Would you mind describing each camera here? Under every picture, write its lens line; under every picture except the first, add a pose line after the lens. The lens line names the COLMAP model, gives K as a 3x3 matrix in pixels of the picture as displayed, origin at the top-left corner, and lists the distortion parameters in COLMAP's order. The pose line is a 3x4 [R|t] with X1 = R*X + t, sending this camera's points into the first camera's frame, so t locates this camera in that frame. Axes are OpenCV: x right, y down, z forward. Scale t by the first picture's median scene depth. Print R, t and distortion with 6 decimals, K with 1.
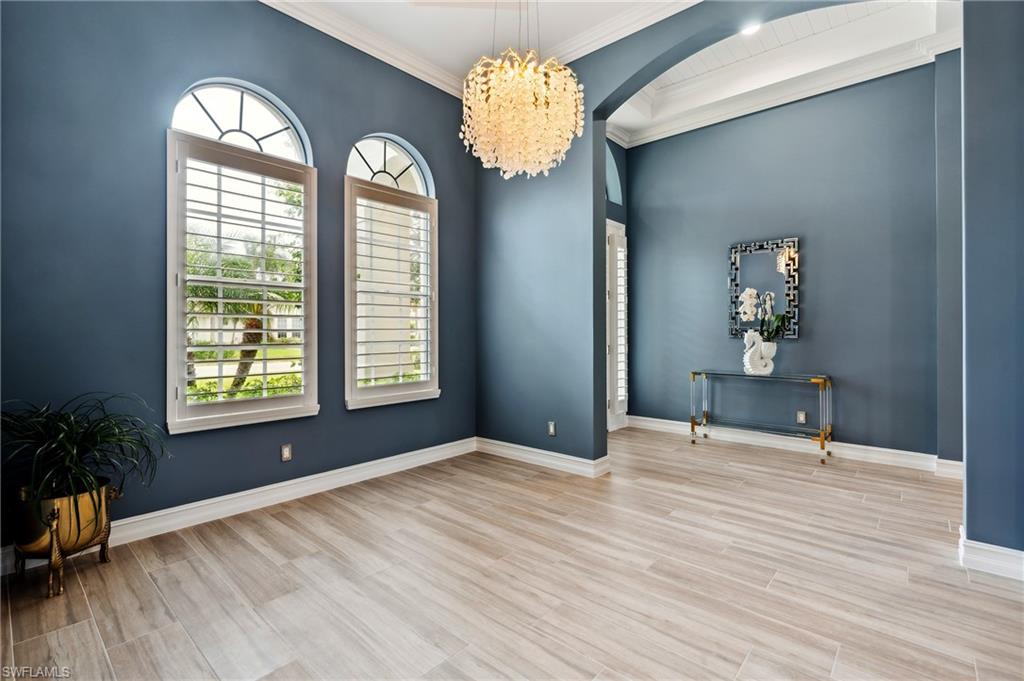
lens RADIAL K [[469.9, 0, 514.4], [0, 469.9, 337.6], [0, 0, 1]] dist [-0.007846, 0.002919]
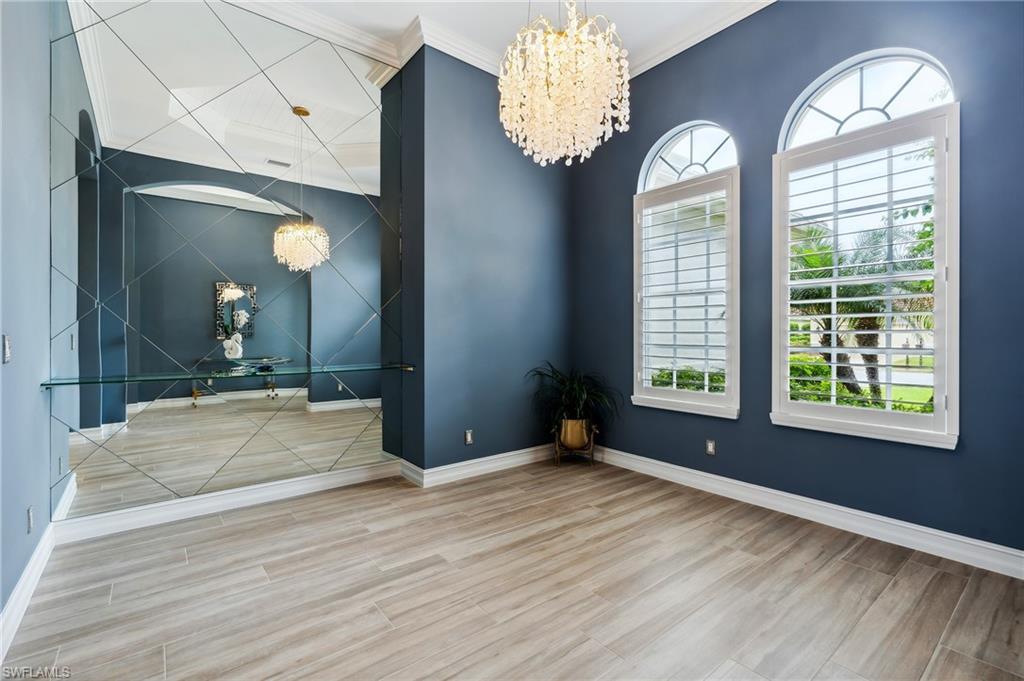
lens RADIAL K [[469.9, 0, 517.2], [0, 469.9, 338.0], [0, 0, 1]] dist [-0.007846, 0.002919]
pose [[-0.186043, 0.014268, -0.982438, 0.637451], [-0.006466, 0.999855, 0.015746, -0.017011], [0.982520, 0.009282, -0.185924, 0.757305]]
